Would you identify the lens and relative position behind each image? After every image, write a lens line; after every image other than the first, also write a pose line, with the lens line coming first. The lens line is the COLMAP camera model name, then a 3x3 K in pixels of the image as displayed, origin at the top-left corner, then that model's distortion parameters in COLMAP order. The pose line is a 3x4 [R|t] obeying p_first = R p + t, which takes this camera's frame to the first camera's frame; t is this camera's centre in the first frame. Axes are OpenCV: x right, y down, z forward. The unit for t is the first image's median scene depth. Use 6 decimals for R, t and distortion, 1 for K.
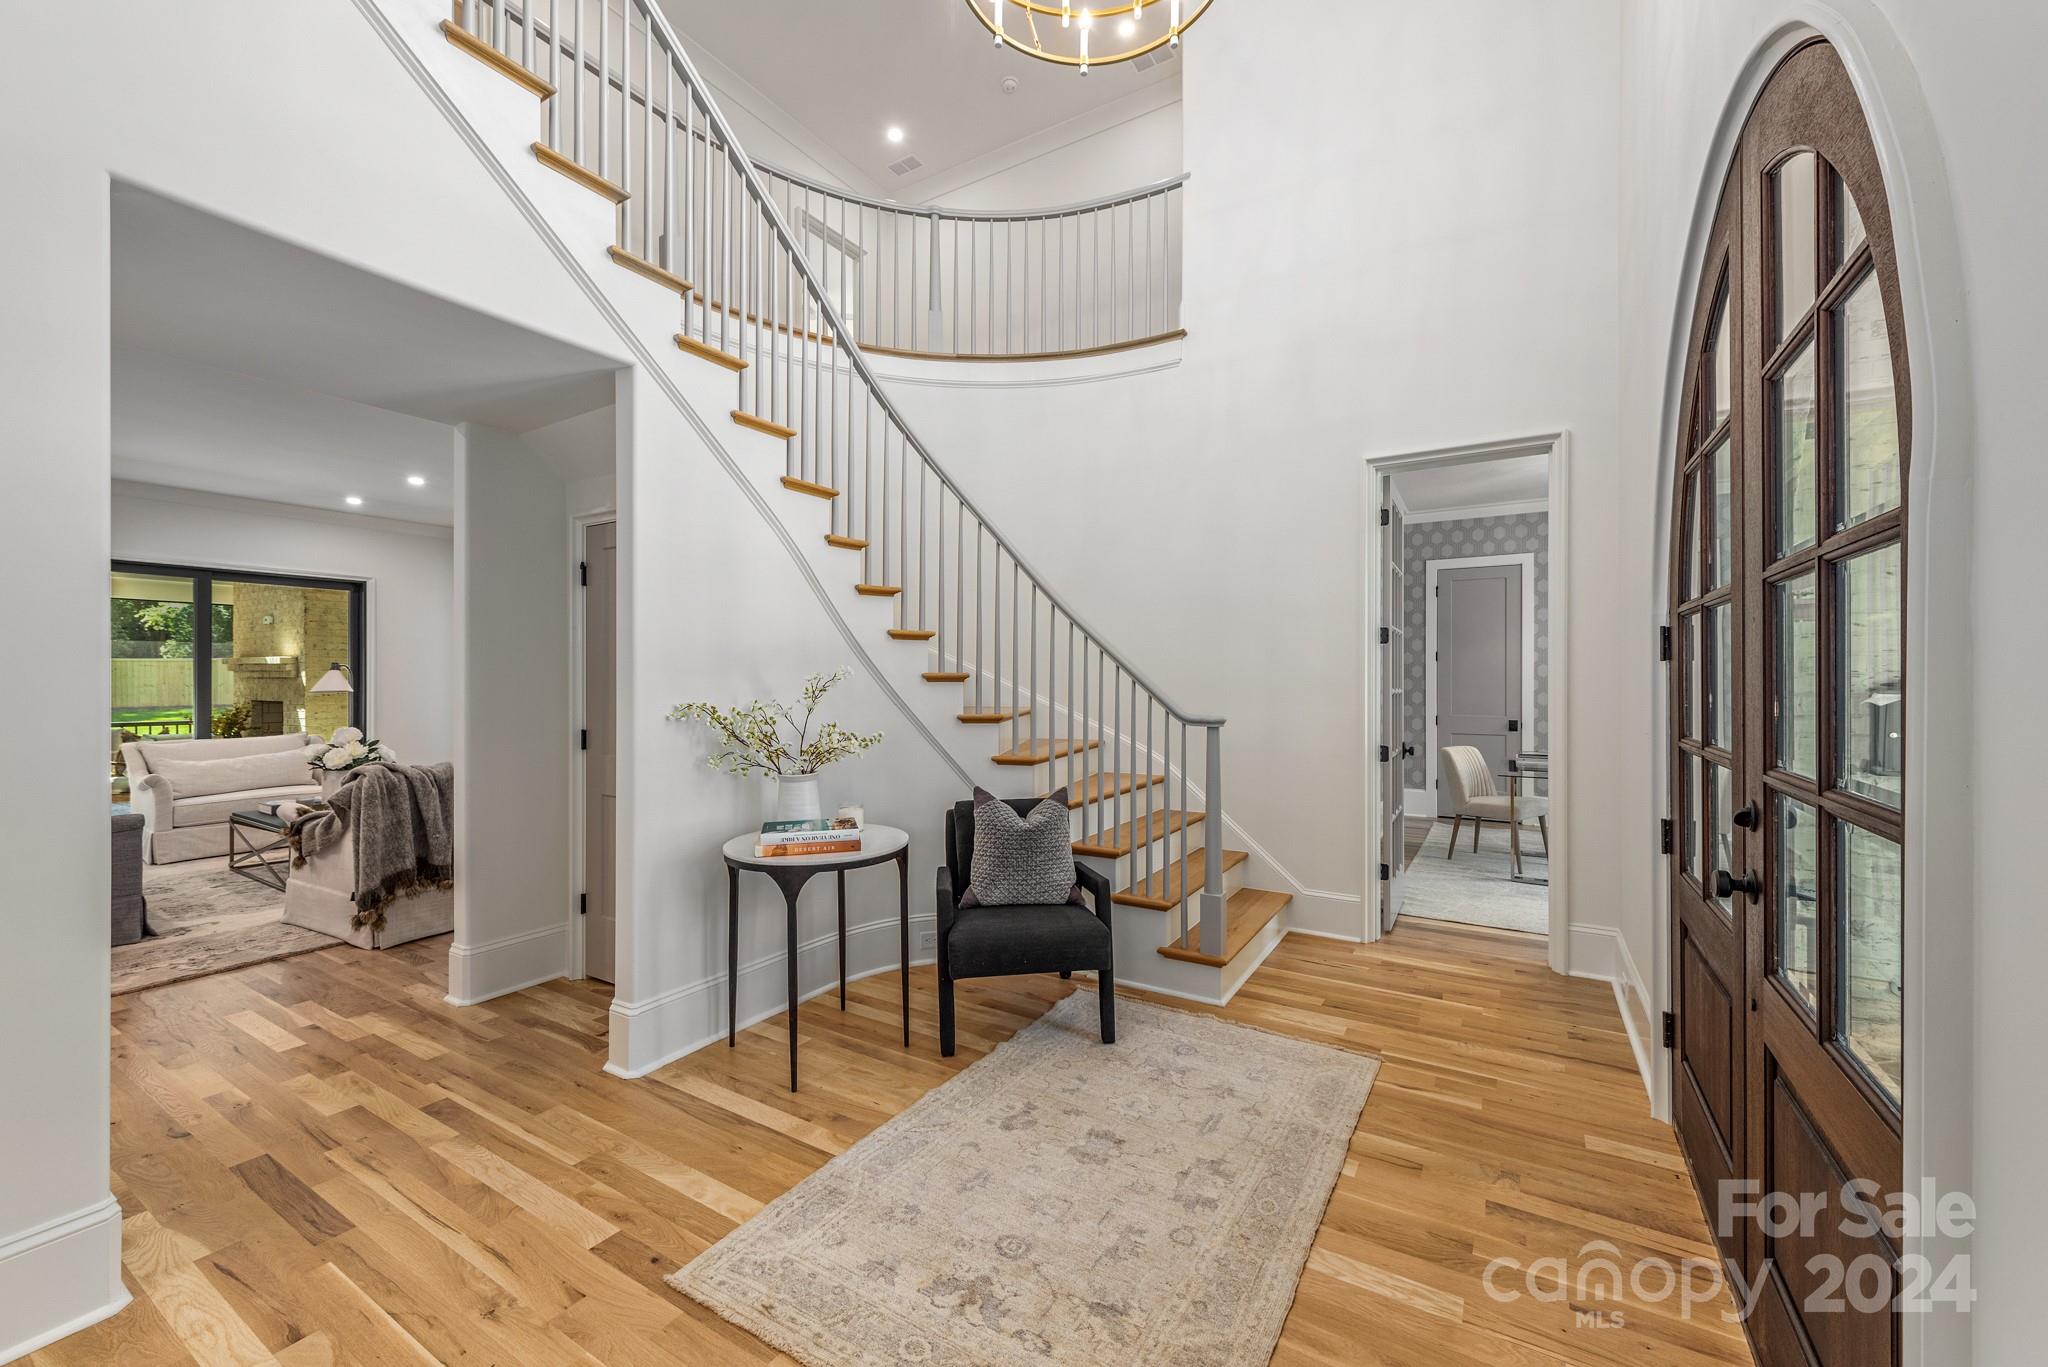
lens RADIAL K [[799.7, 0, 1031.7], [0, 799.7, 688.9], [0, 0, 1]] dist [0.010483, -0.002478]
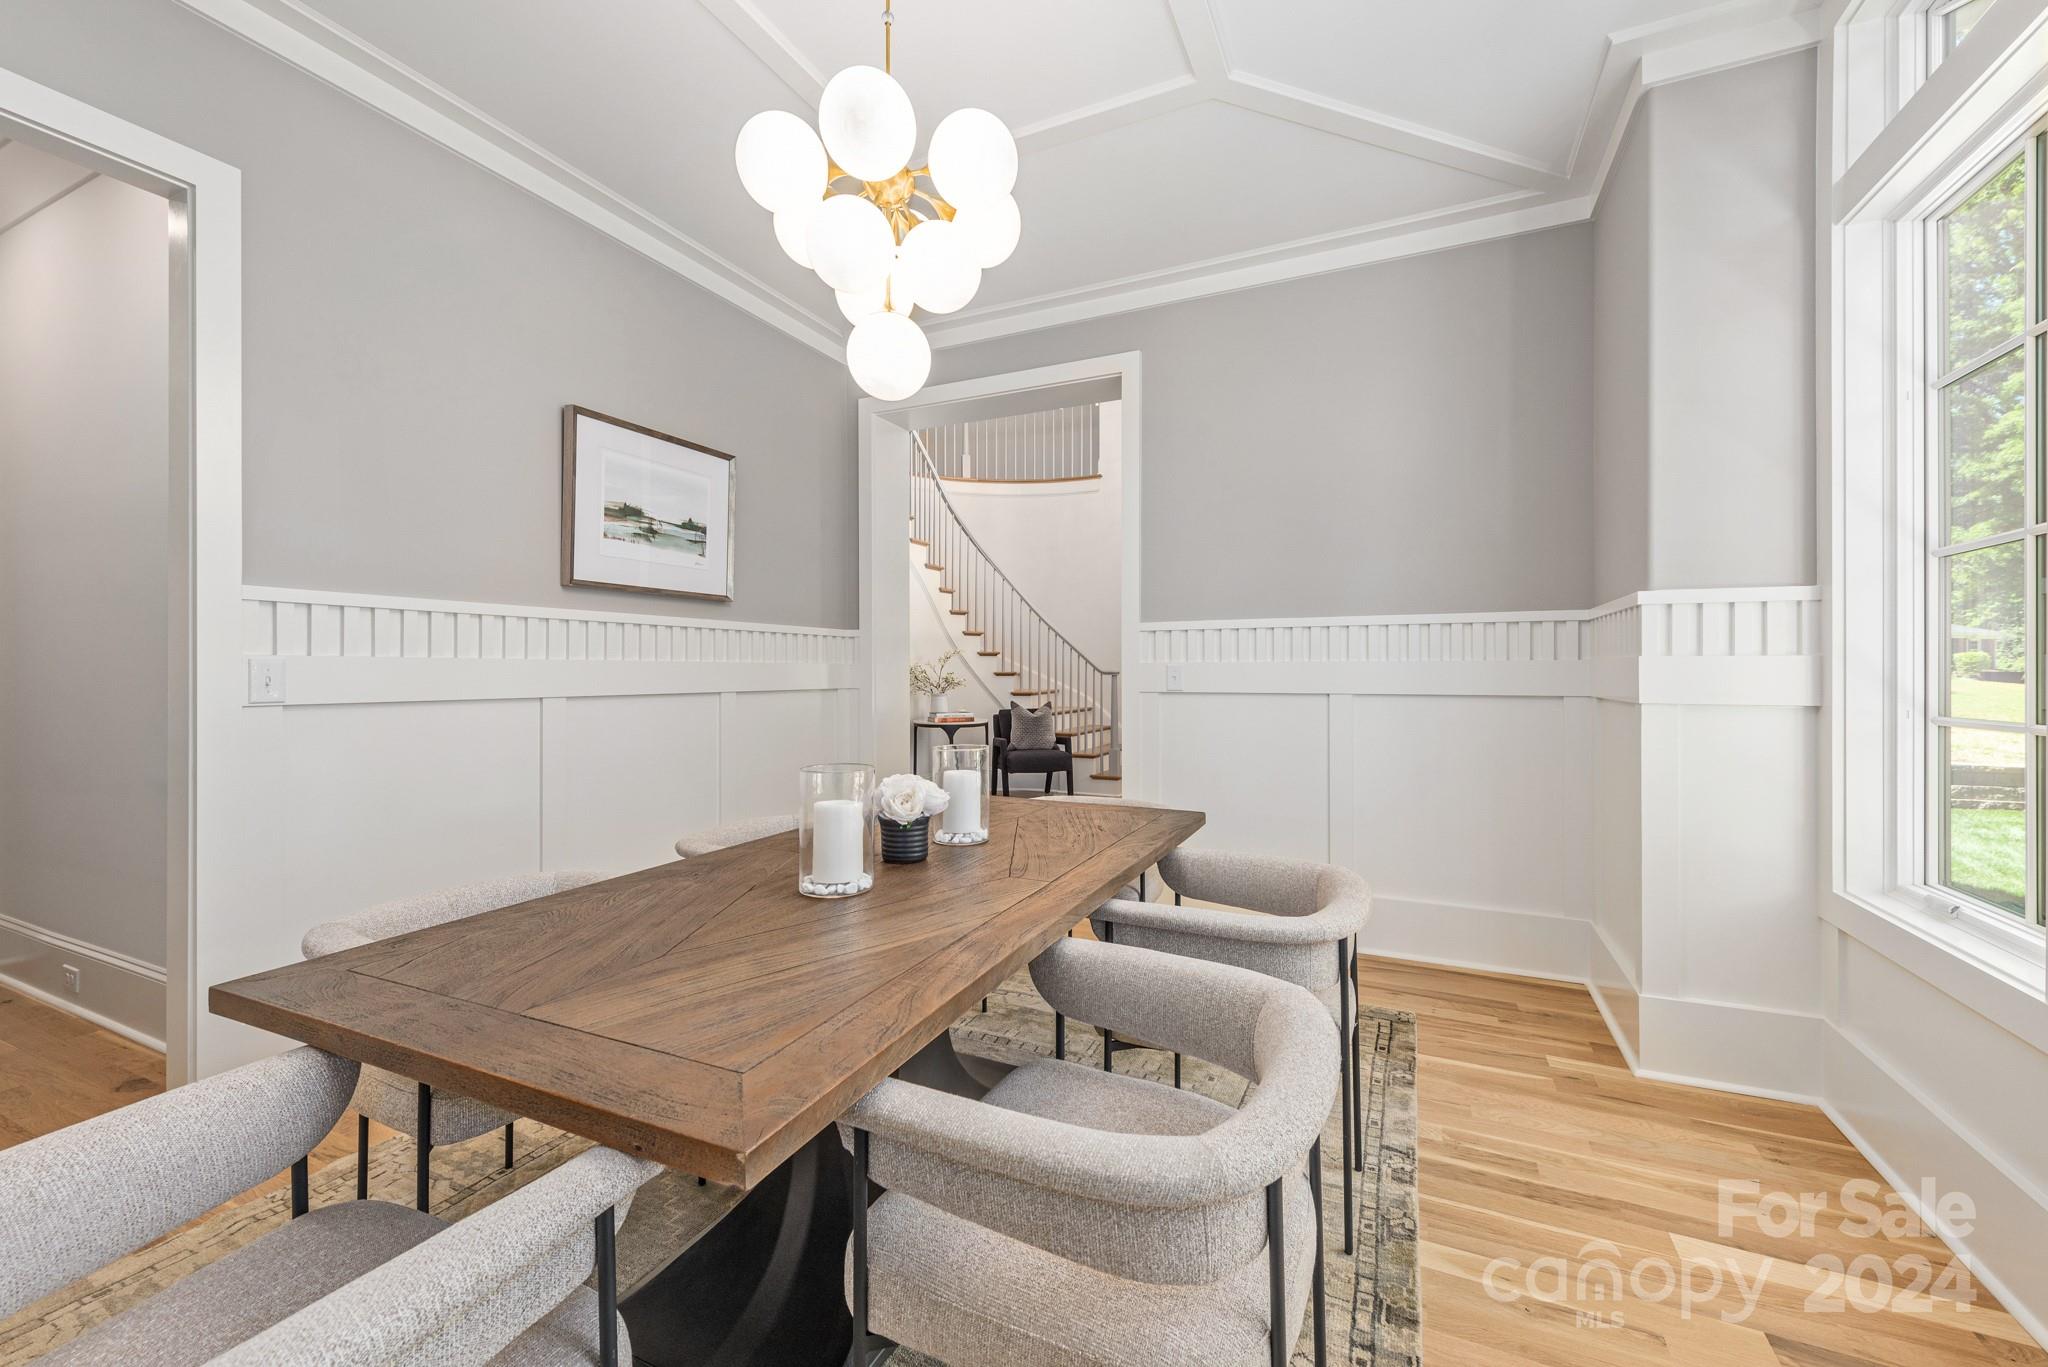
lens RADIAL K [[799.7, 0, 1040.3], [0, 799.7, 674.8], [0, 0, 1]] dist [0.010483, -0.002478]
pose [[0.994711, -0.002173, 0.102690, -0.222603], [0.002679, 0.999985, -0.004792, 0.059515], [-0.102678, 0.005042, 0.994702, -1.284029]]
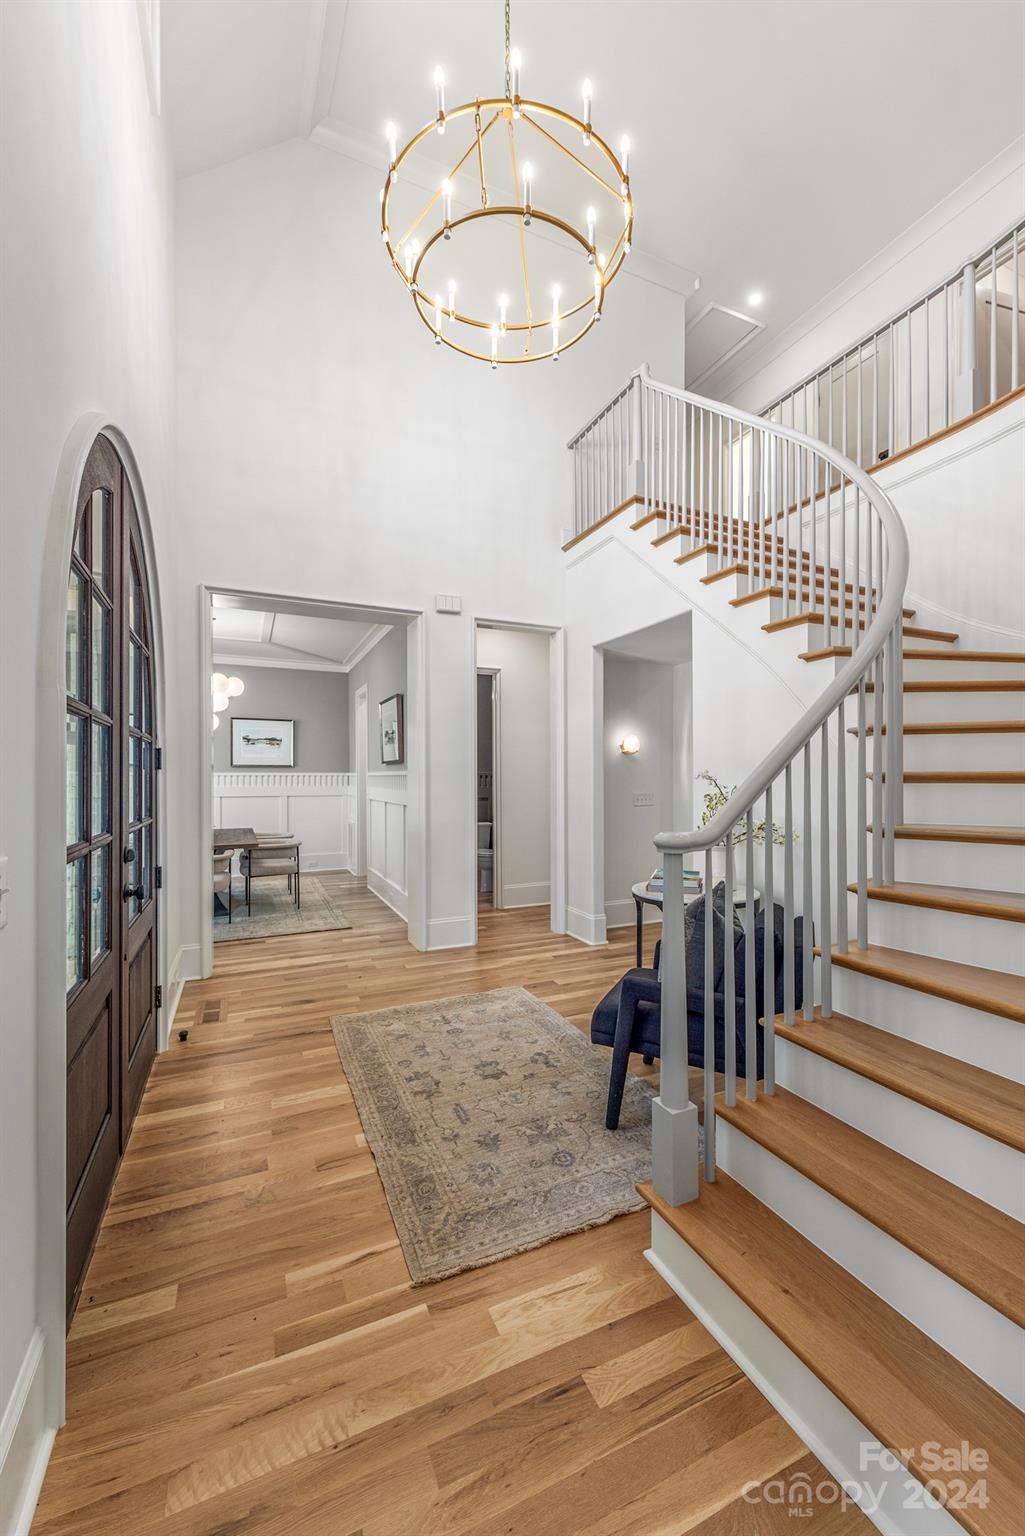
lens RADIAL K [[599.8, 0, 514.1], [0, 599.8, 774.1], [0, 0, 1]] dist [0.010483, -0.002478]
pose [[-0.568027, -0.003123, -0.823004, 0.729815], [-0.000721, 0.999994, -0.003297, -0.014217], [0.823009, -0.001279, -0.568026, 1.199461]]
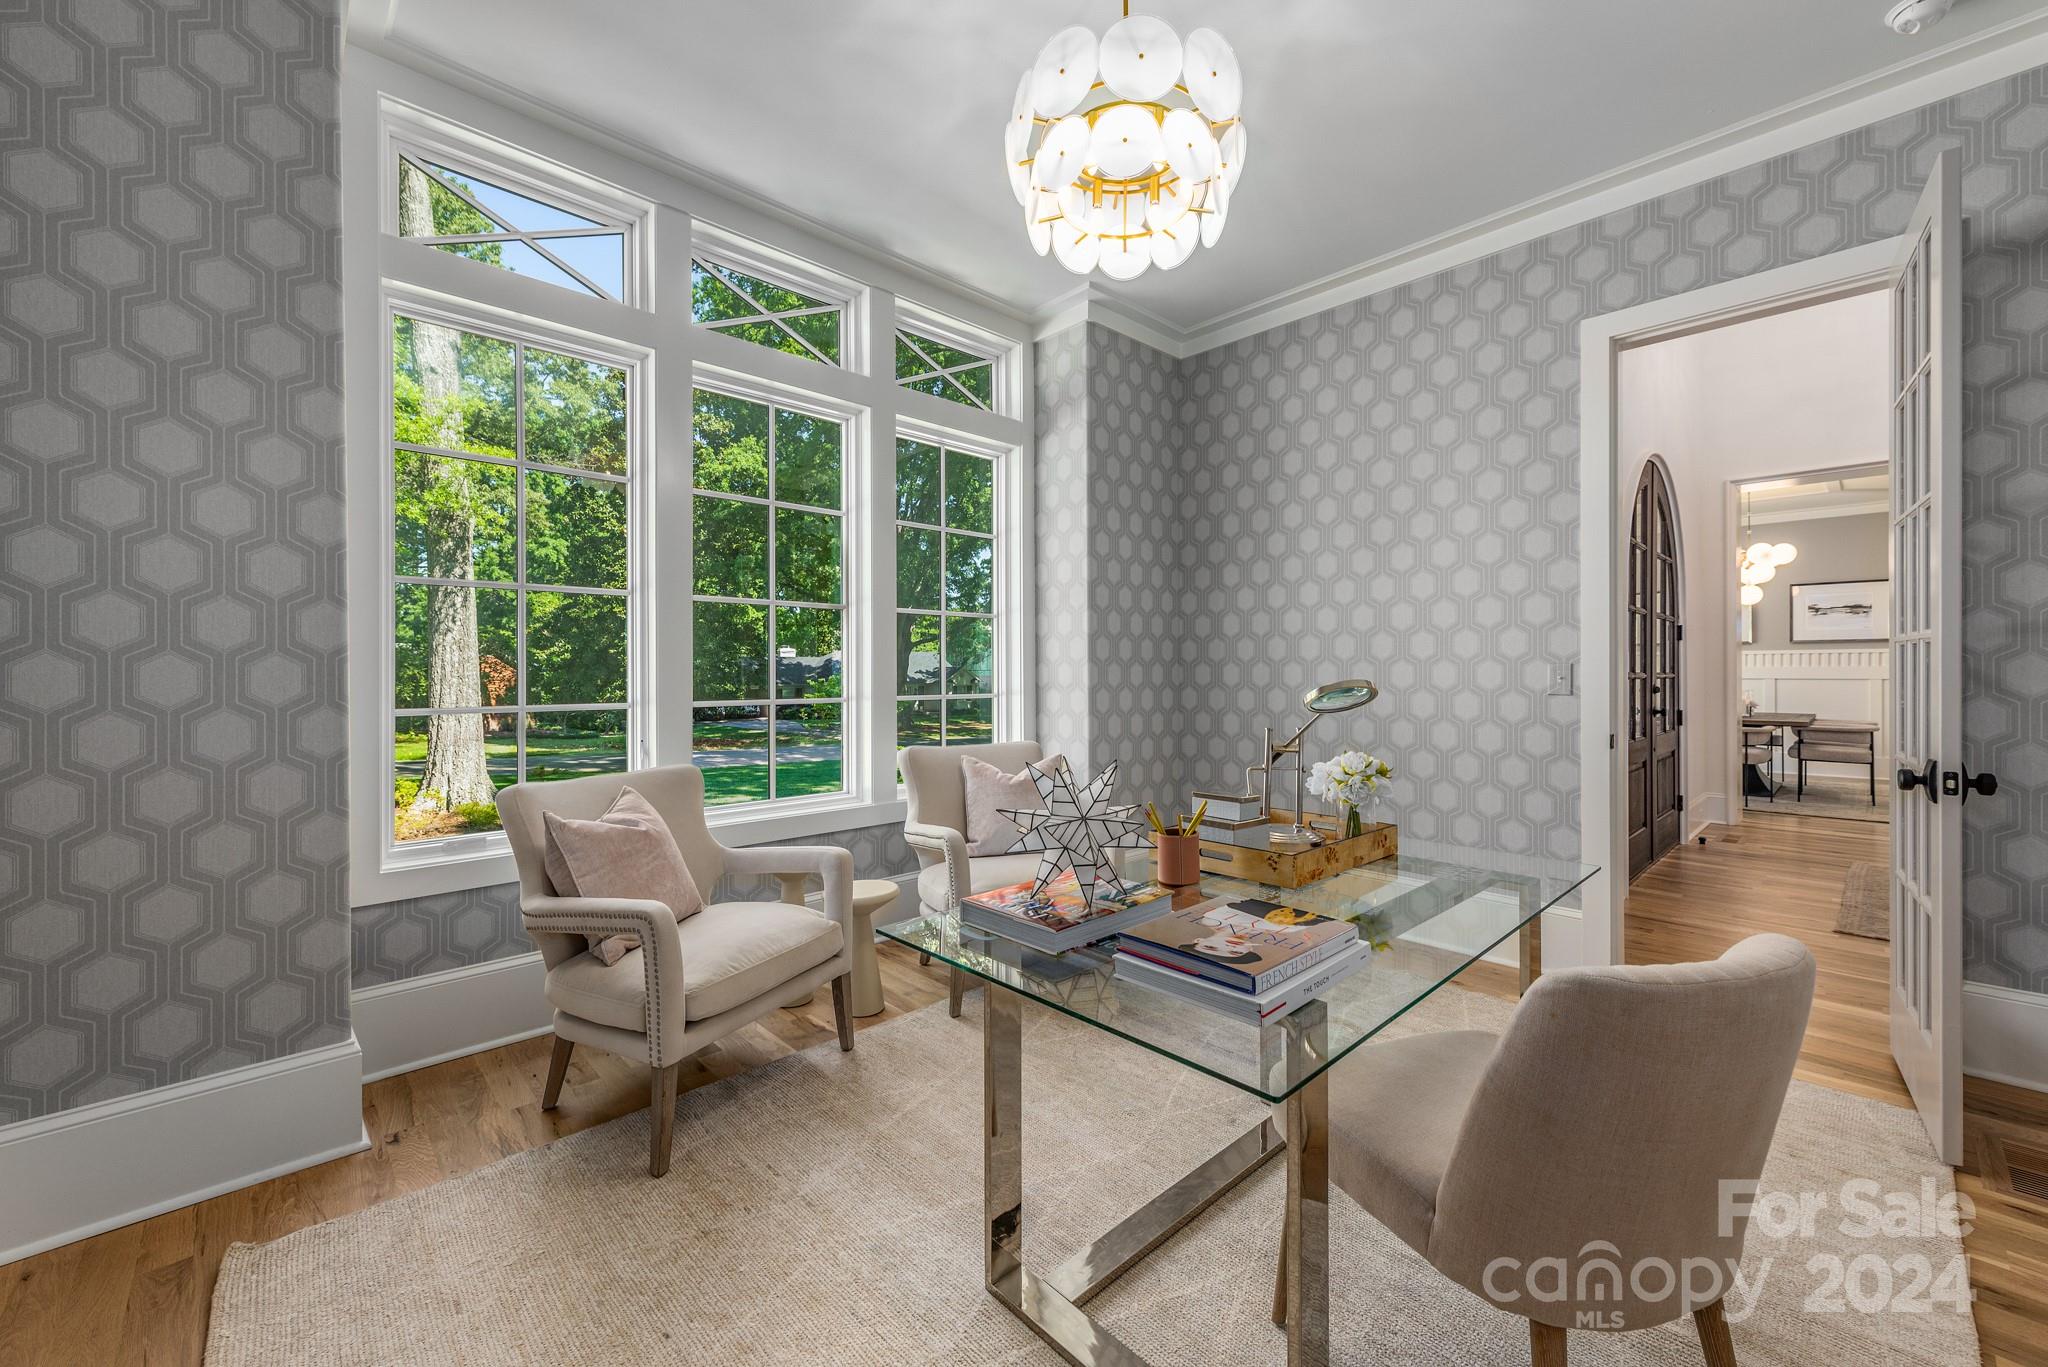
lens RADIAL K [[799.7, 0, 1021.8], [0, 799.7, 676.5], [0, 0, 1]] dist [0.010483, -0.002478]
pose [[-0.962782, 0.001077, 0.270277, 1.013142], [0.003165, 0.999968, 0.007292, 0.017979], [-0.270261, 0.007876, -0.962755, 1.883921]]
